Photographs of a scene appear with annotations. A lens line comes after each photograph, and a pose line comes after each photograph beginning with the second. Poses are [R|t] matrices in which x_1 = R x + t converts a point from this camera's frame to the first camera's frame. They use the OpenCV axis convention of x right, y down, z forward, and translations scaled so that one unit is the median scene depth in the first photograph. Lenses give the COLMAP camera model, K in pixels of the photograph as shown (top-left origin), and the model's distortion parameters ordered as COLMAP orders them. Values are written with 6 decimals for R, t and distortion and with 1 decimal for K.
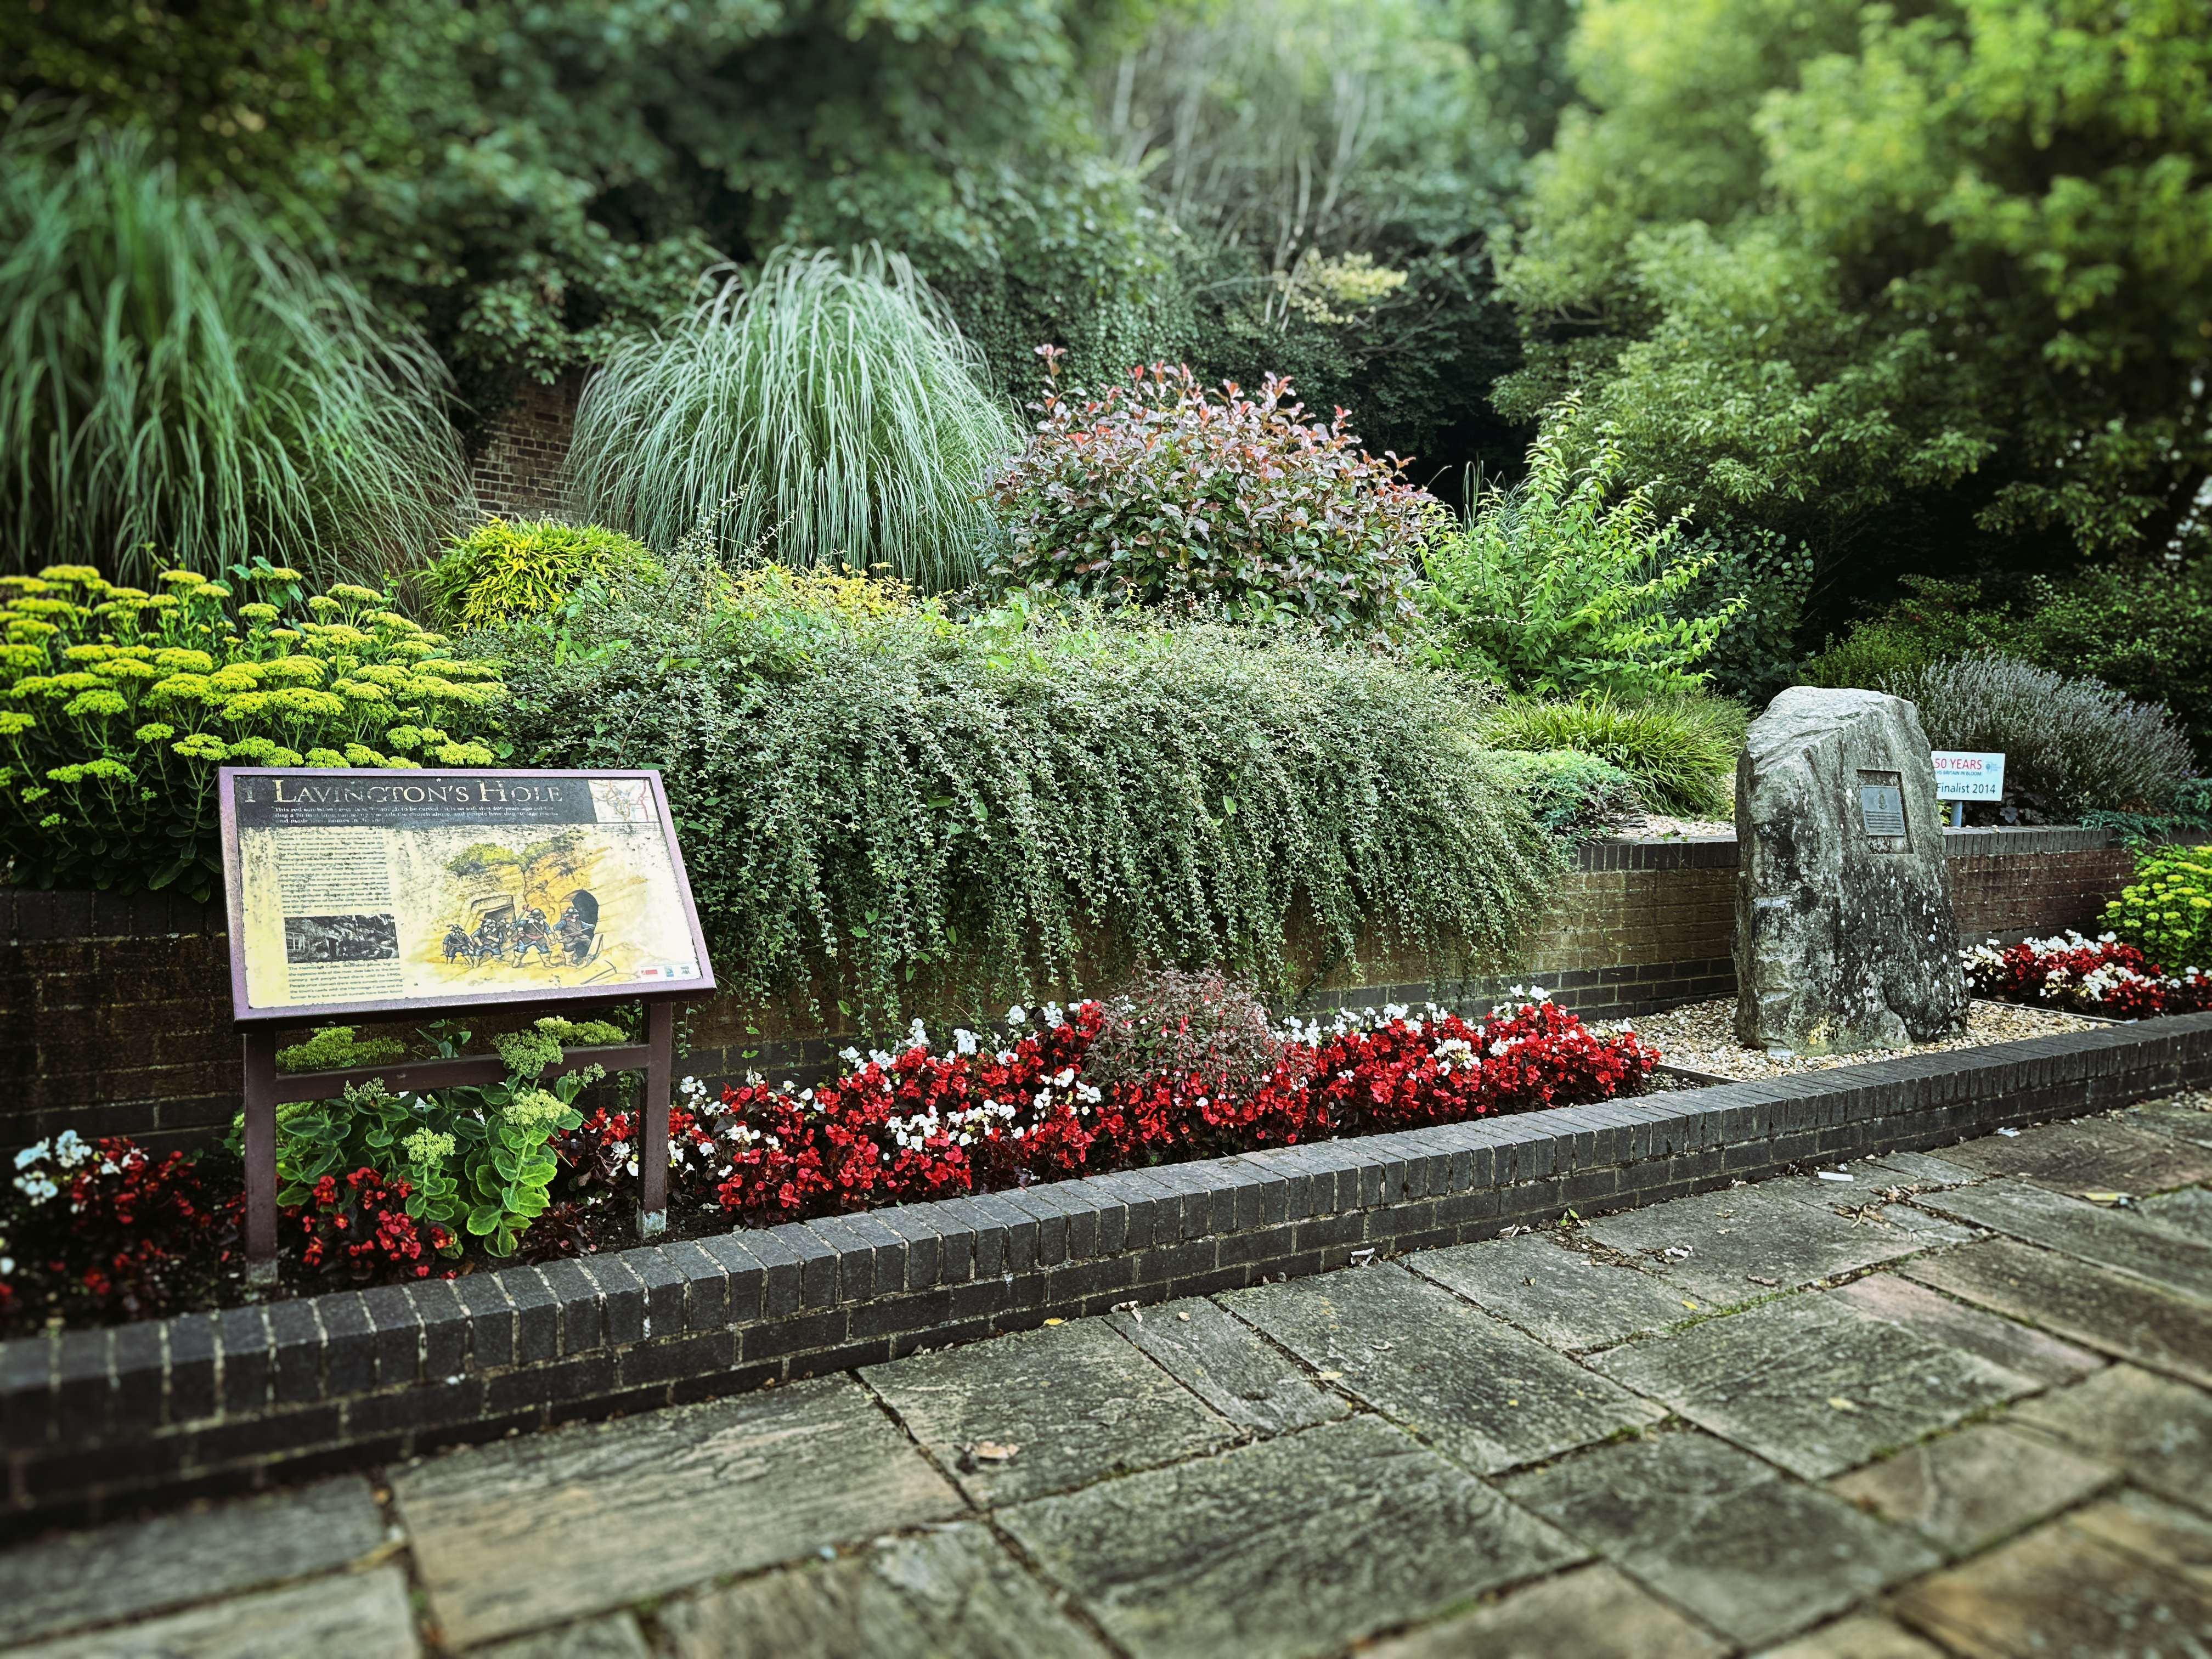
lens RADIAL K [[1535.7, 0, 1106.0], [0, 1535.7, 829.5], [0, 0, 1]] dist [0.078158, -0.085427]
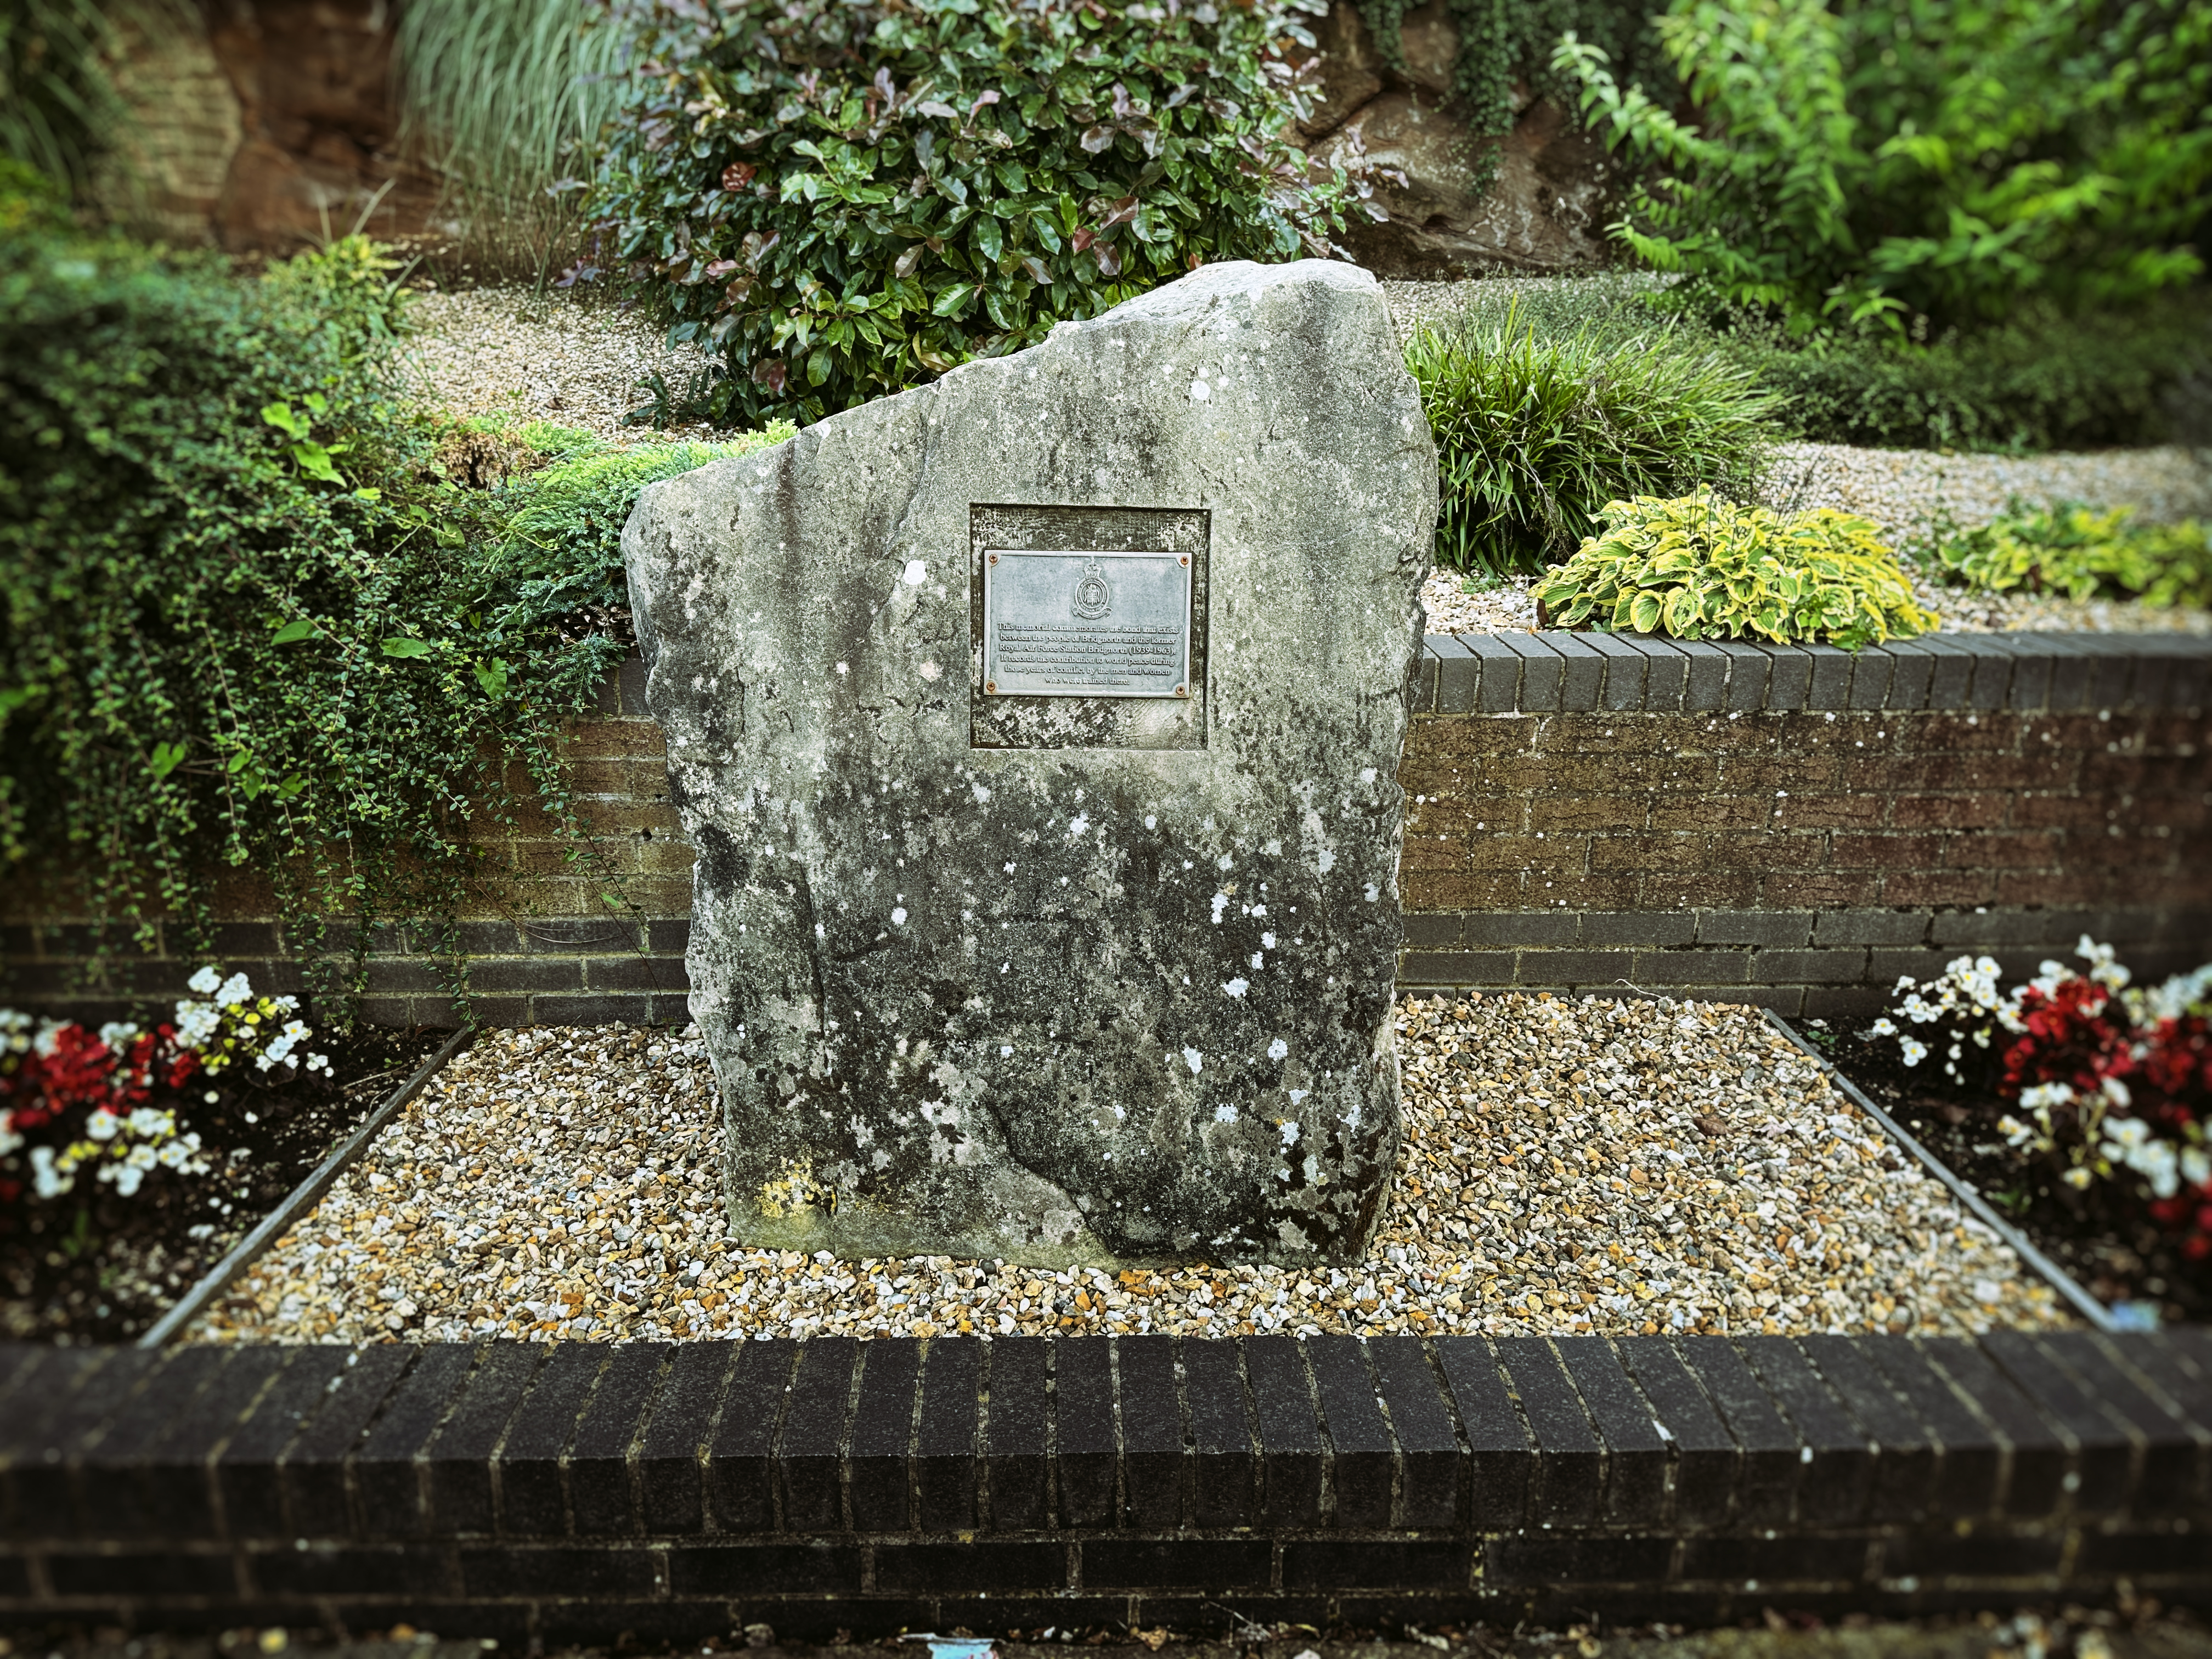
lens RADIAL K [[1535.7, 0, 1106.0], [0, 1535.7, 829.5], [0, 0, 1]] dist [0.078158, -0.085427]
pose [[0.850147, 0.118598, -0.513015, 0.686204], [-0.012289, 0.978508, 0.205844, -0.038168], [0.526402, -0.168693, 0.833333, 0.703774]]
